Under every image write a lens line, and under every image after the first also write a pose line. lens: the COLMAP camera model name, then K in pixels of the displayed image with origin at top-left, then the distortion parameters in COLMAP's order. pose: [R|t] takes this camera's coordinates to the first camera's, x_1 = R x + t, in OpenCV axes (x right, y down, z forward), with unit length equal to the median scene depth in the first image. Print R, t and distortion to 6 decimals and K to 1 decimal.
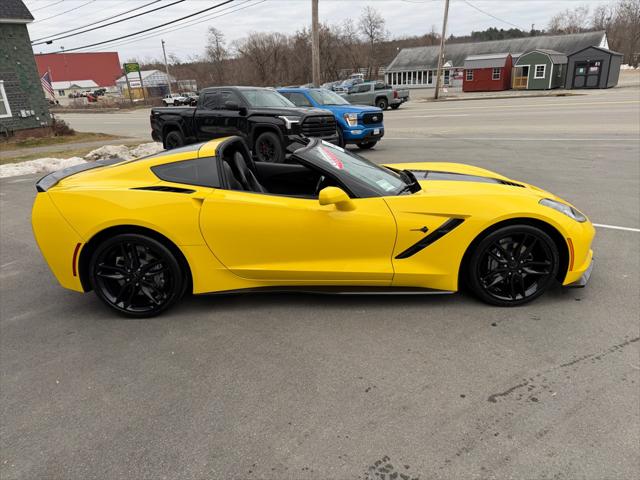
lens RADIAL K [[453.9, 0, 320.7], [0, 453.9, 243.1], [0, 0, 1]] dist [0.028033, -0.036541]
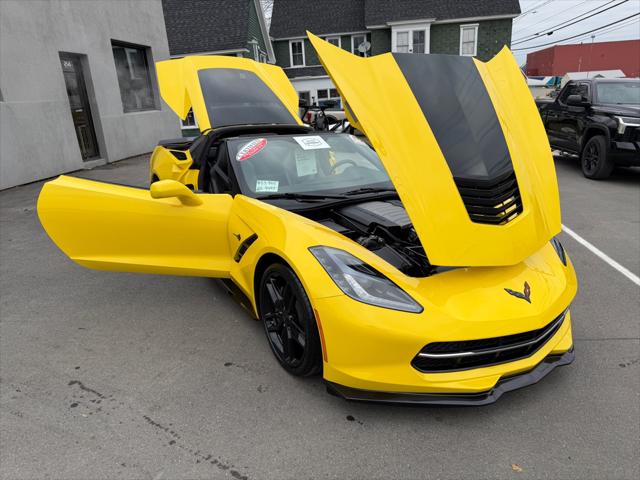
lens RADIAL K [[453.9, 0, 315.7], [0, 453.9, 239.8], [0, 0, 1]] dist [0.028033, -0.036541]
pose [[0.516677, 0.289095, -0.805896, 0.269361], [-0.278630, 0.946806, 0.161007, -0.054912], [0.809574, 0.141358, 0.569743, 0.155353]]
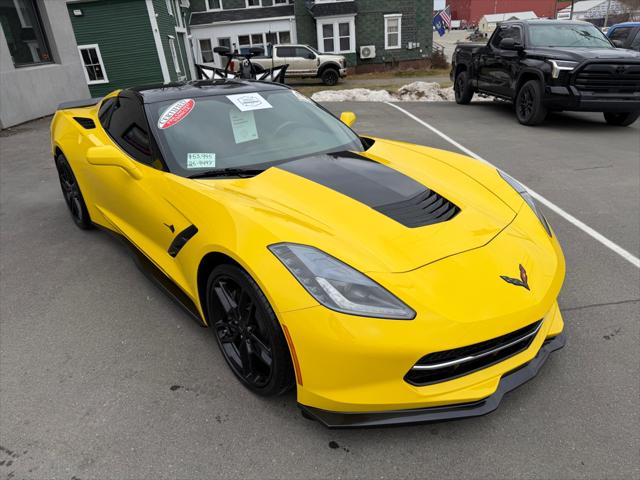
lens RADIAL K [[453.9, 0, 317.4], [0, 453.9, 242.6], [0, 0, 1]] dist [0.028033, -0.036541]
pose [[0.648634, 0.328628, -0.686497, 0.231038], [-0.239377, 0.944291, 0.225860, -0.059124], [0.722477, 0.017831, 0.691165, 0.169072]]
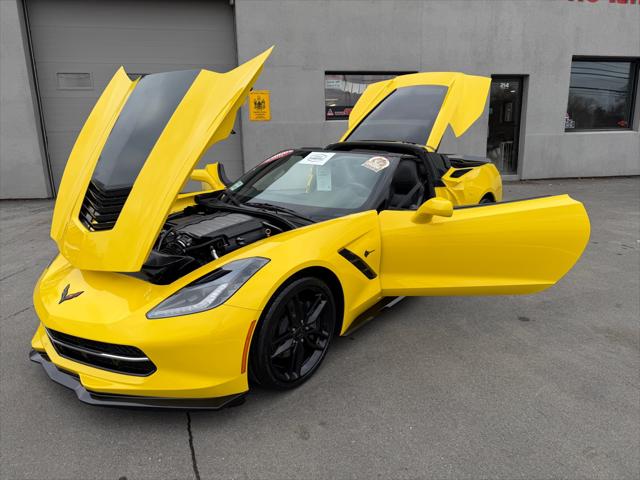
lens RADIAL K [[453.9, 0, 319.6], [0, 453.9, 237.3], [0, 0, 1]] dist [0.028033, -0.036541]
pose [[-0.616554, 0.236254, -0.751029, 0.245842], [-0.221778, 0.863170, 0.453598, -0.158603], [0.755430, 0.446230, -0.479796, 0.484225]]
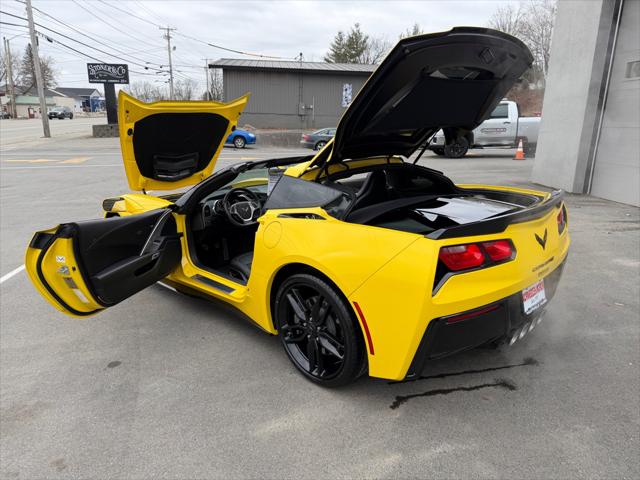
lens RADIAL K [[453.9, 0, 317.0], [0, 453.9, 240.3], [0, 0, 1]] dist [0.028033, -0.036541]
pose [[-0.695164, -0.132019, 0.706625, -0.247795], [0.273656, 0.860375, 0.429962, -0.147640], [-0.664725, 0.492266, -0.561974, 0.498476]]
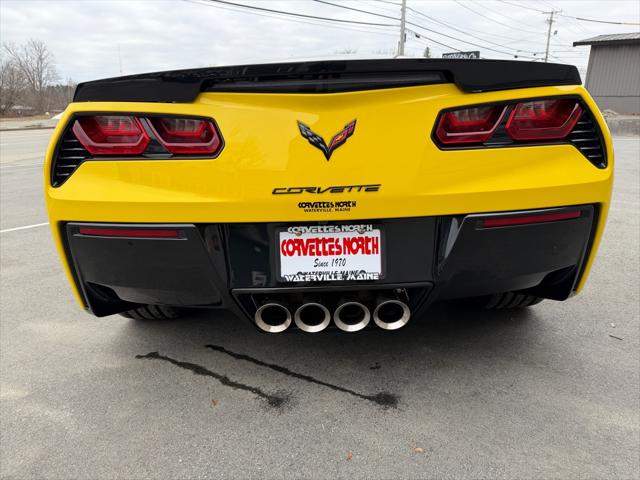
lens RADIAL K [[453.9, 0, 320.1], [0, 453.9, 240.0], [0, 0, 1]] dist [0.028033, -0.036541]
pose [[-0.006906, -0.208364, 0.978027, -0.274993], [0.342821, 0.918285, 0.198057, -0.037558], [-0.939375, 0.336656, 0.065091, 0.327151]]
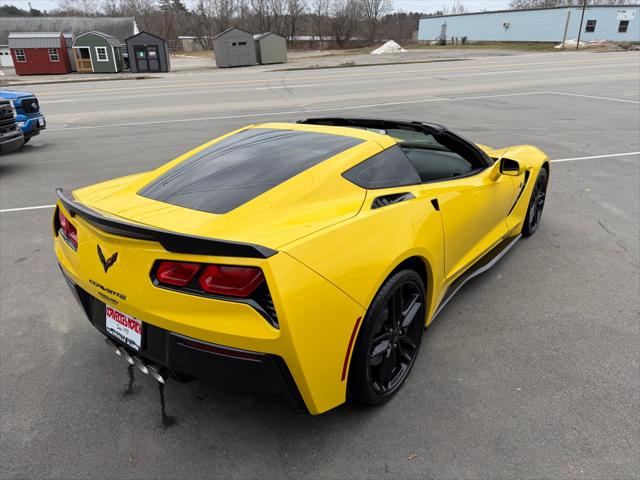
lens RADIAL K [[453.9, 0, 320.0], [0, 453.9, 243.3], [0, 0, 1]] dist [0.028033, -0.036541]
pose [[0.599443, -0.274734, 0.751791, -0.247283], [0.251963, 0.956267, 0.148554, -0.047559], [-0.759725, 0.100374, 0.642450, 0.171735]]
